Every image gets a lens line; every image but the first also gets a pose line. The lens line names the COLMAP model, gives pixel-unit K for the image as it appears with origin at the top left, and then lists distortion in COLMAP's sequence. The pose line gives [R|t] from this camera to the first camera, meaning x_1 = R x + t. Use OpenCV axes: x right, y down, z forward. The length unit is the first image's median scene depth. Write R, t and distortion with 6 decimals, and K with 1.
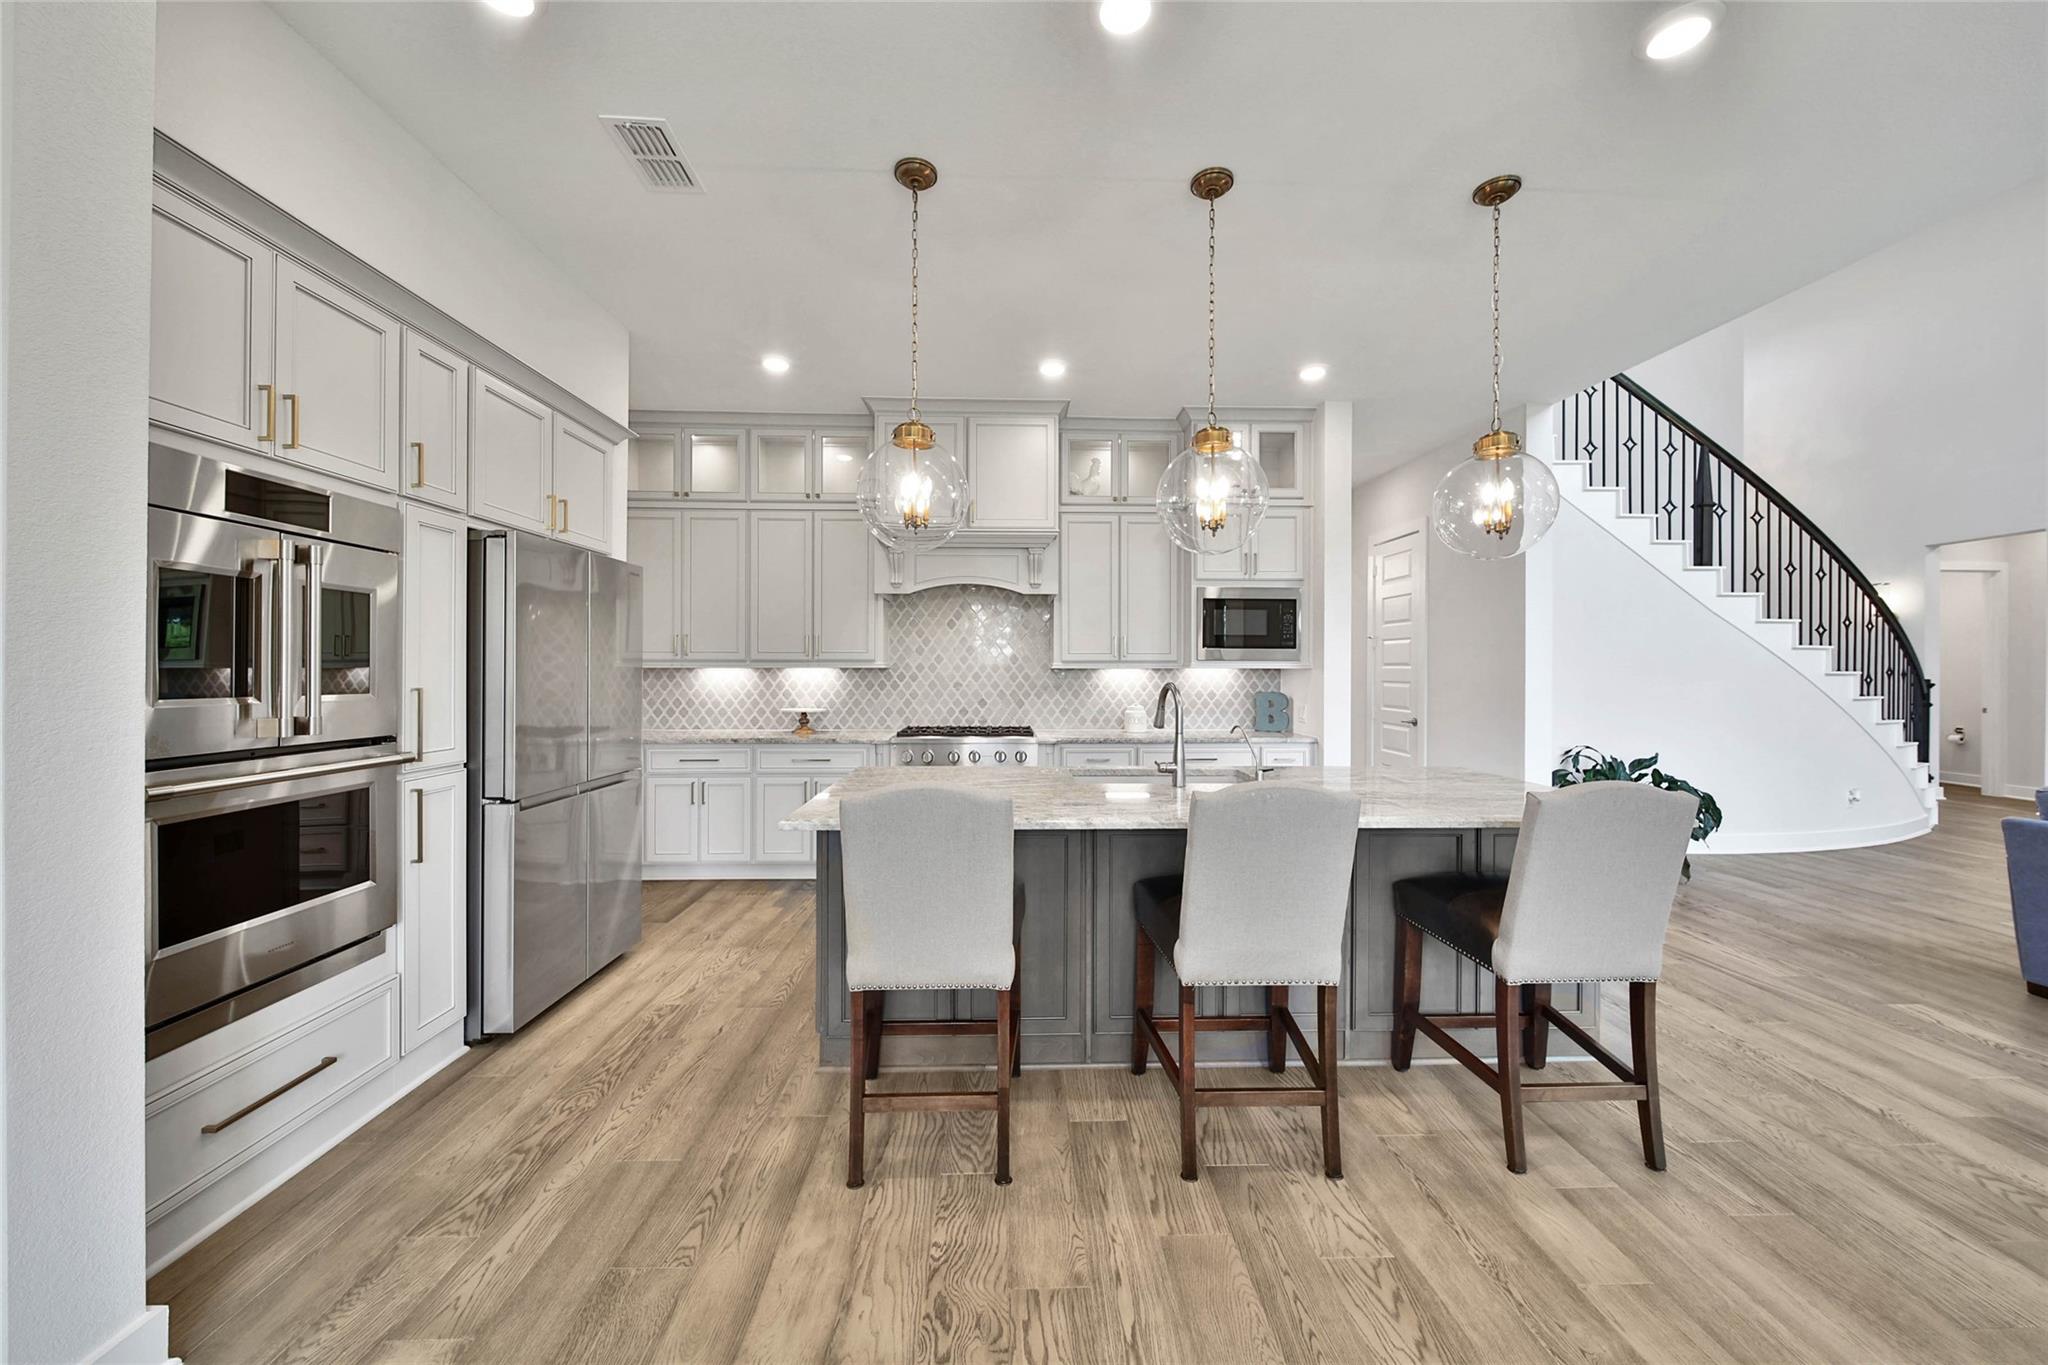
lens RADIAL K [[748.3, 0, 1020.9], [0, 748.3, 669.5], [0, 0, 1]] dist [-0.002720, -0.000596]
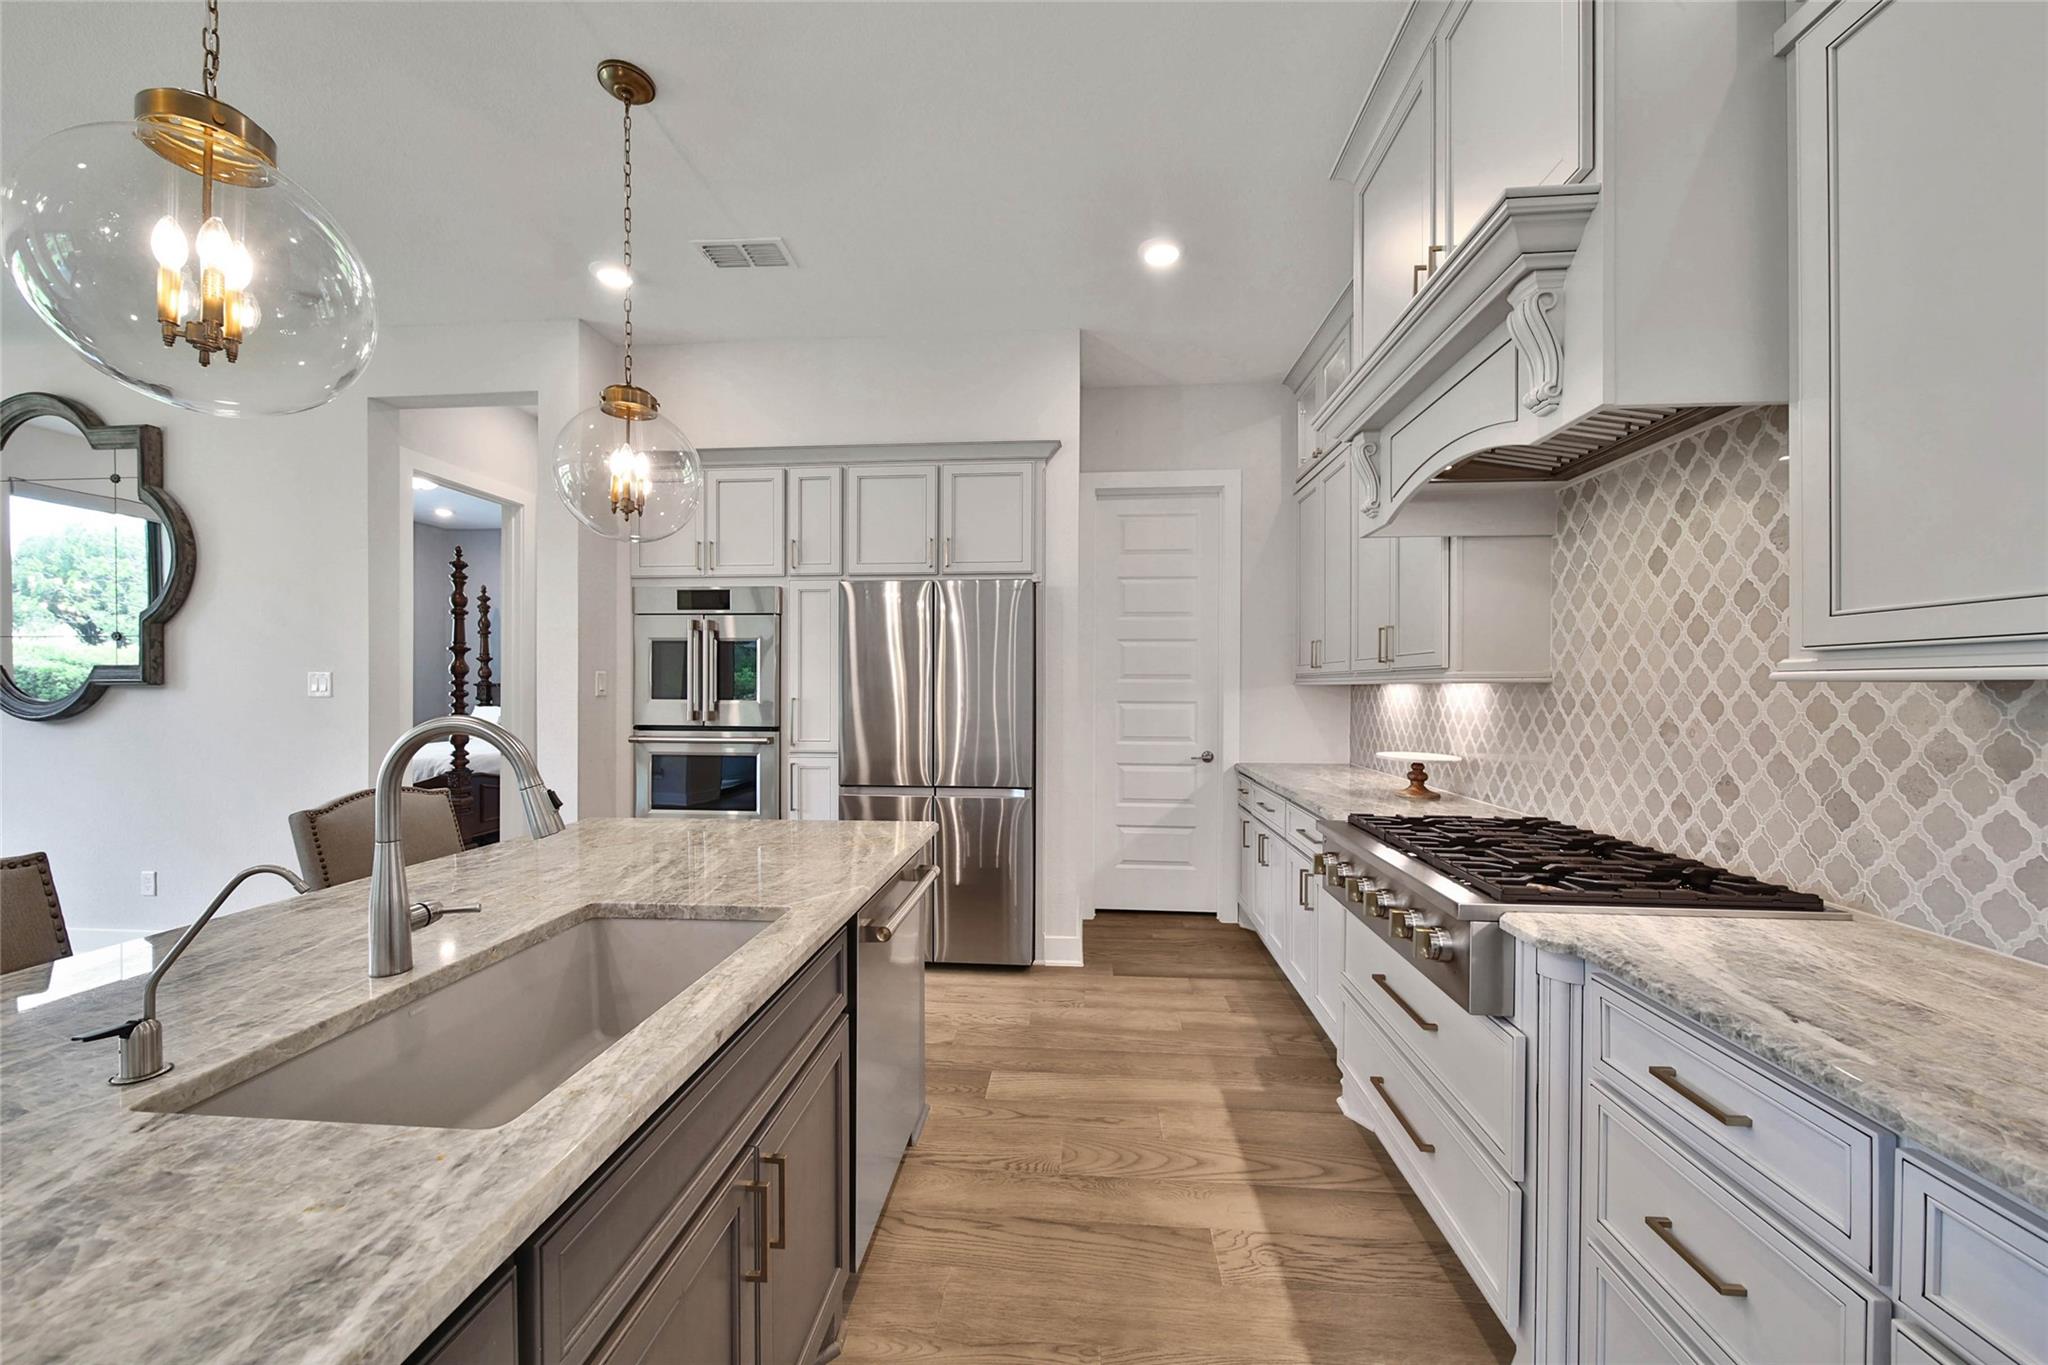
lens RADIAL K [[748.3, 0, 1023.1], [0, 748.3, 691.6], [0, 0, 1]] dist [-0.002720, -0.000596]
pose [[-0.114683, 0.004753, -0.993391, 0.313263], [-0.001431, 0.999987, 0.004950, 0.001441], [0.993401, 0.001989, -0.114675, 0.761977]]
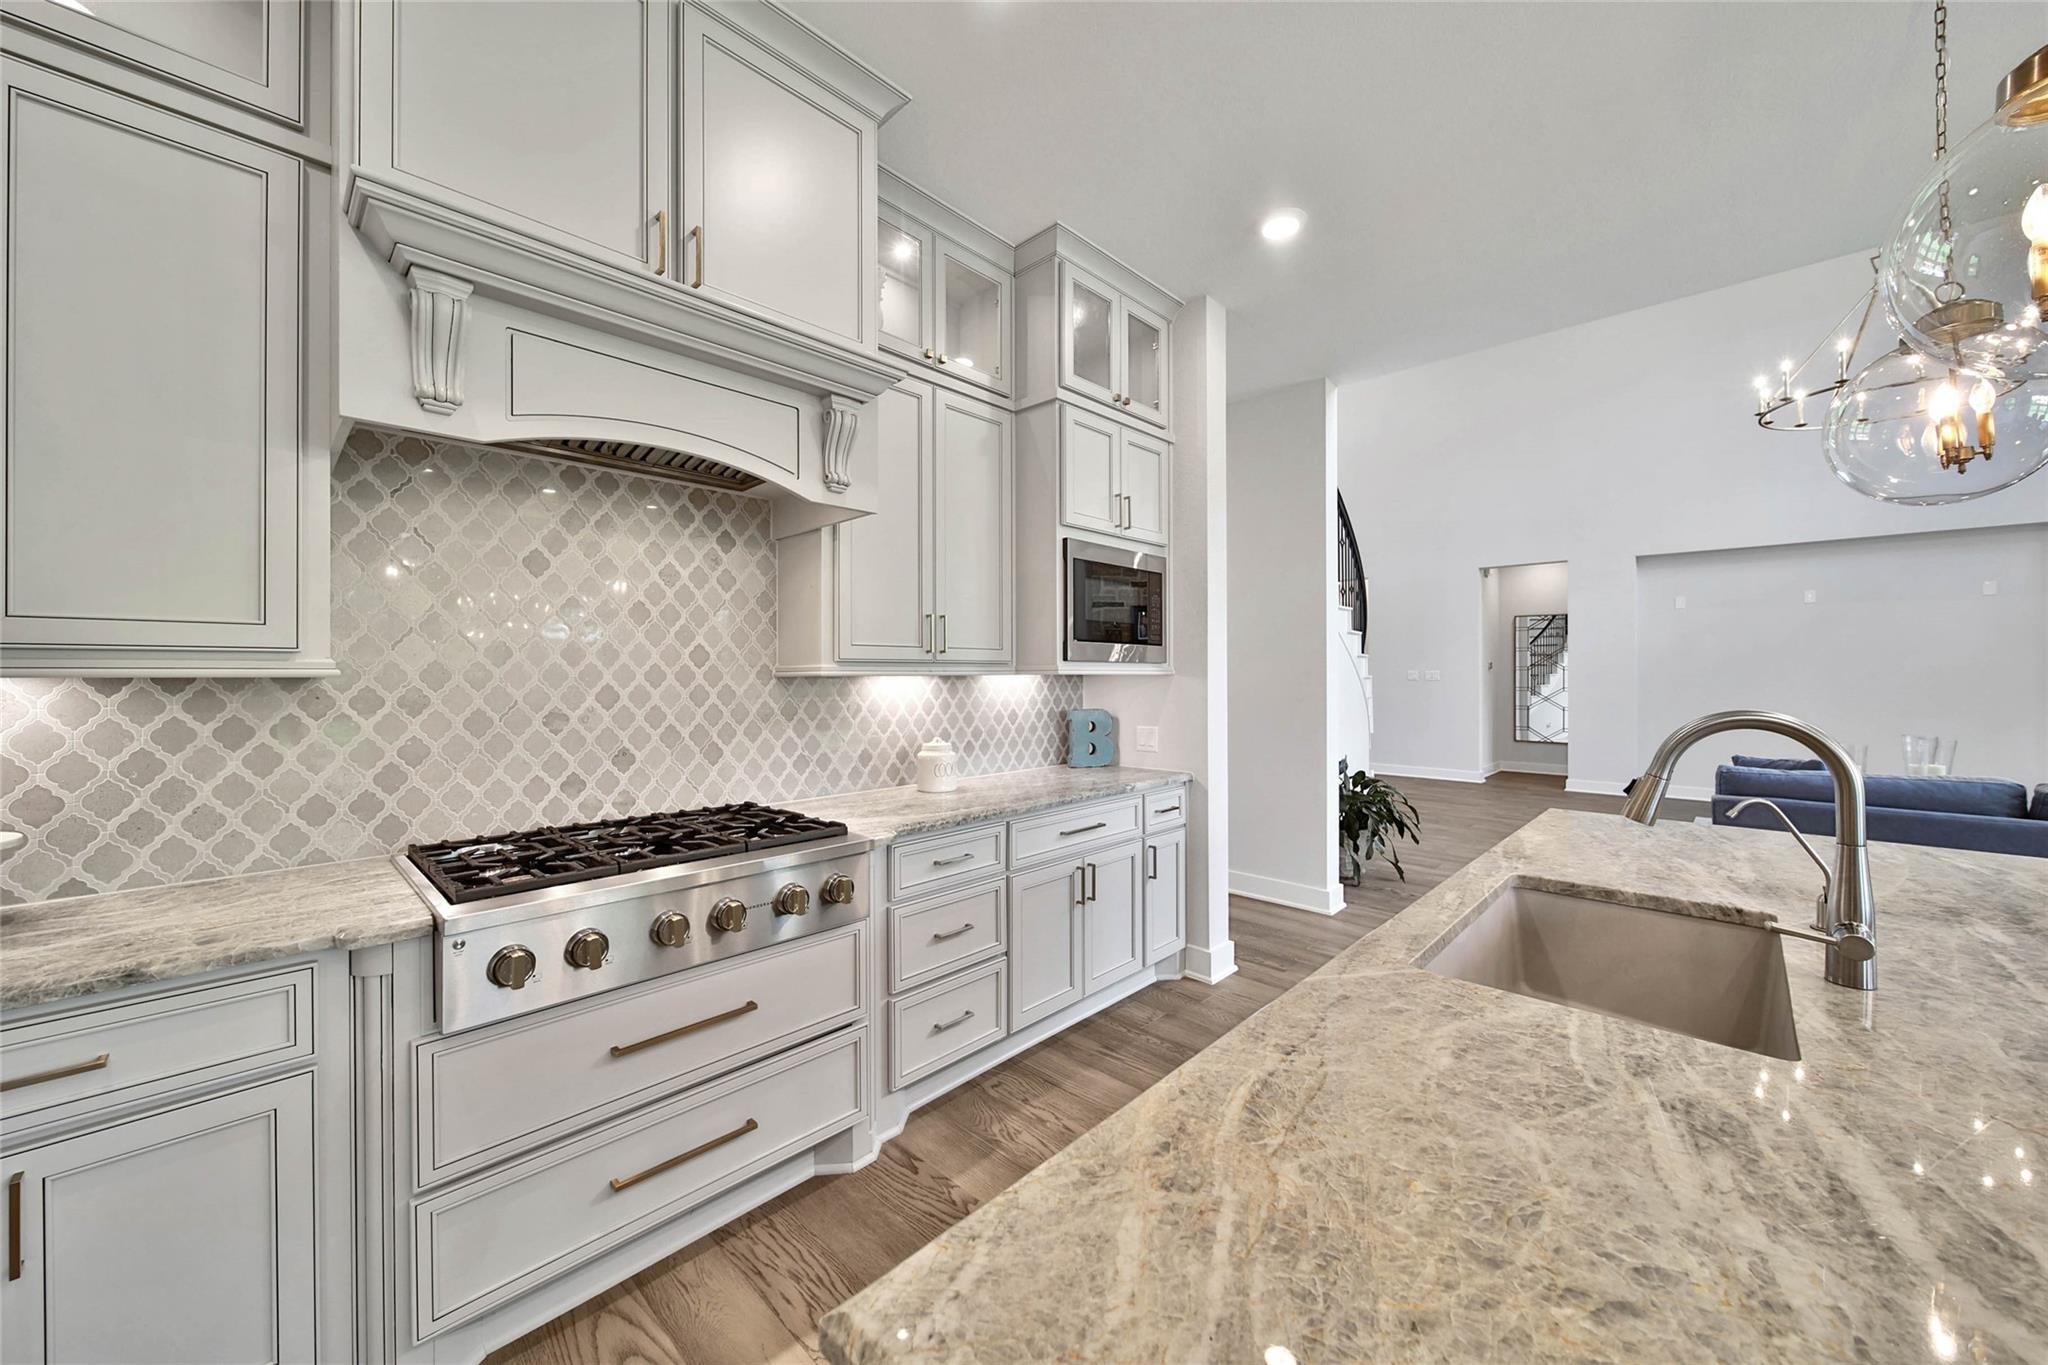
lens RADIAL K [[748.3, 0, 1025.9], [0, 748.3, 673.2], [0, 0, 1]] dist [-0.002720, -0.000596]
pose [[0.707746, -0.001500, 0.706465, -0.193724], [0.004994, 0.999983, -0.002881, -0.000969], [-0.706449, 0.005567, 0.707742, 0.565903]]
